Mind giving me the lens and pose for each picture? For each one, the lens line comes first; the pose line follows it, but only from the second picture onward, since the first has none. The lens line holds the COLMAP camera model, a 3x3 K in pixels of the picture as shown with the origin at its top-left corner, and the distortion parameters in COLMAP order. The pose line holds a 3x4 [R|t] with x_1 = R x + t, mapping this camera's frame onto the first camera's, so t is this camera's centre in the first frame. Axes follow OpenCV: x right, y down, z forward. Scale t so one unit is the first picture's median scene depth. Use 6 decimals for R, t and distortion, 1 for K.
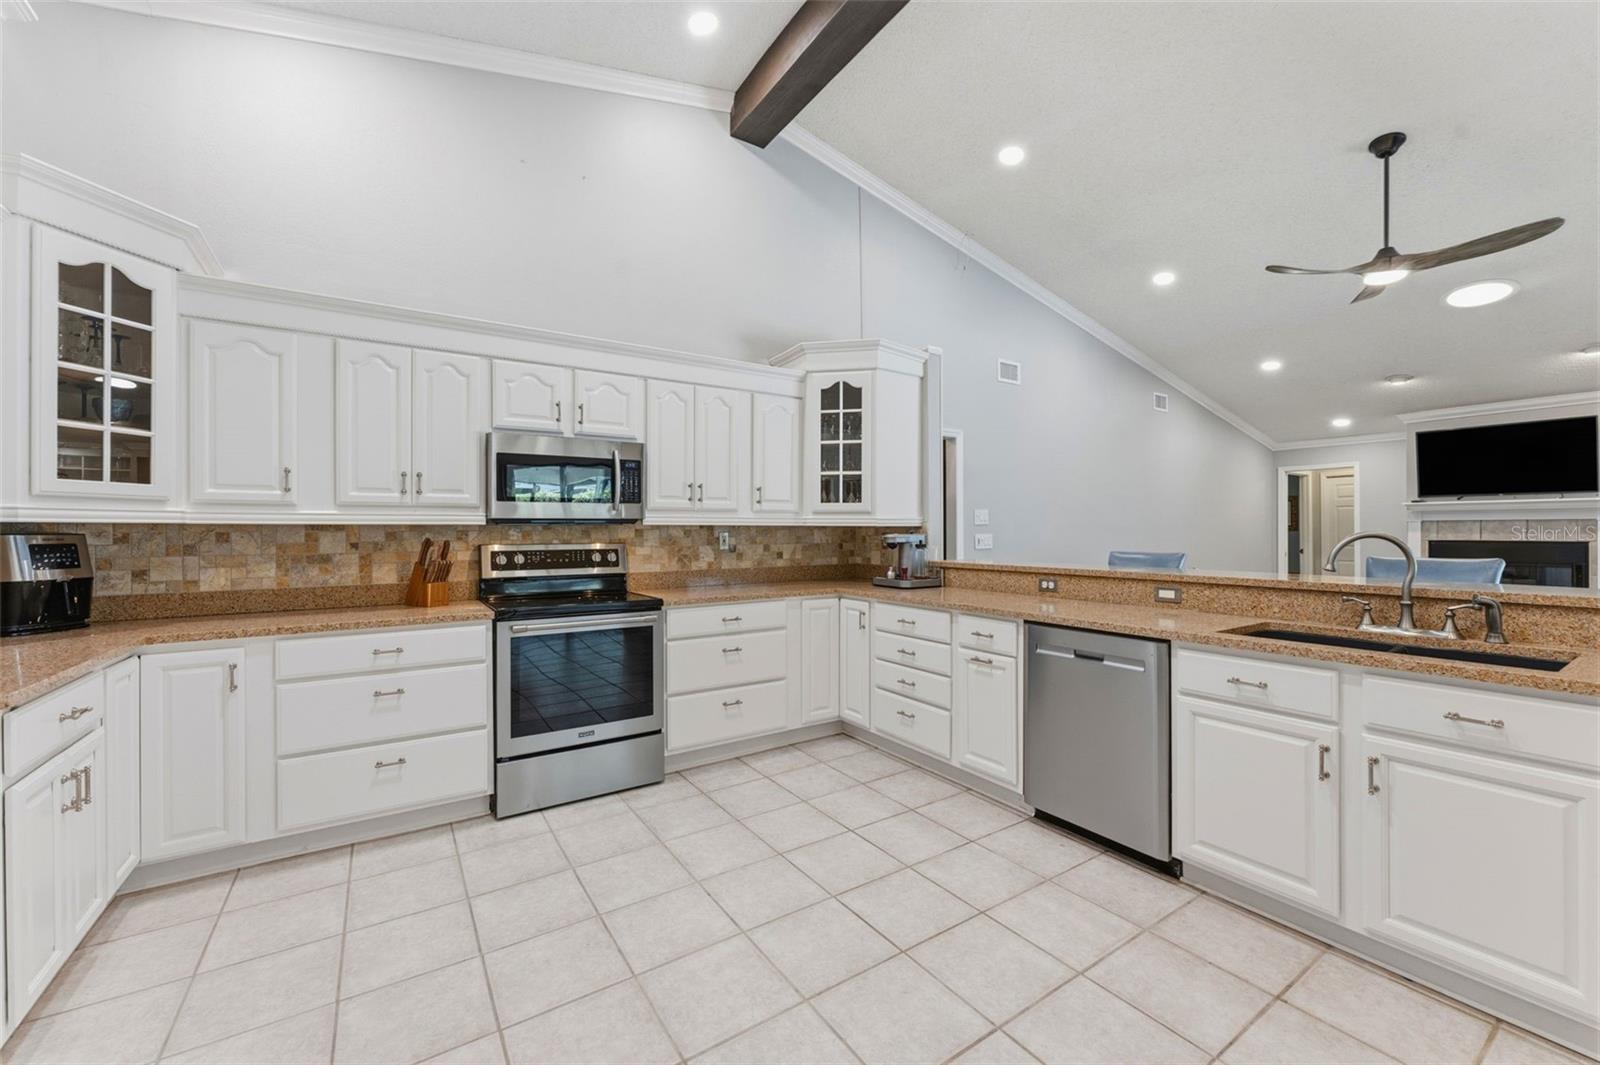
lens RADIAL K [[637.8, 0, 792.7], [0, 637.8, 533.1], [0, 0, 1]] dist [0.000262, -0.000314]
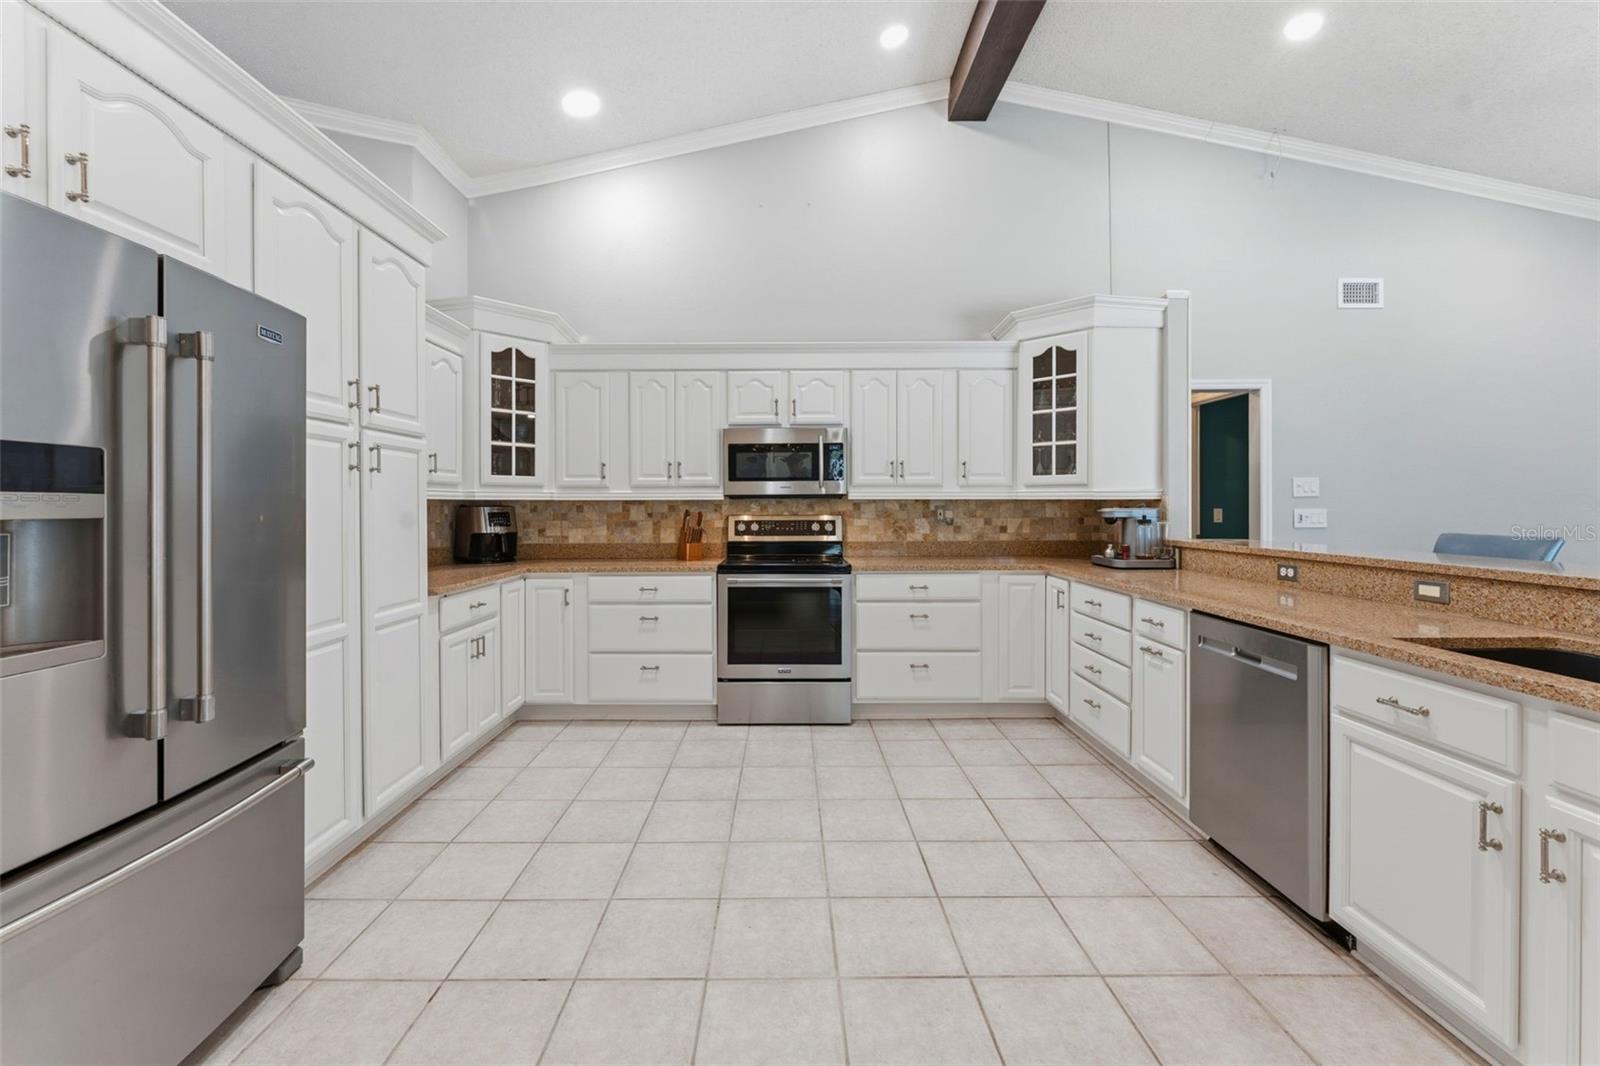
lens RADIAL K [[637.8, 0, 771.1], [0, 637.8, 513.1], [0, 0, 1]] dist [0.000262, -0.000314]
pose [[0.831759, 0.007027, -0.555092, 0.343033], [-0.001660, 0.999947, 0.010172, 0.000202], [0.555134, -0.007539, 0.831727, -0.027500]]
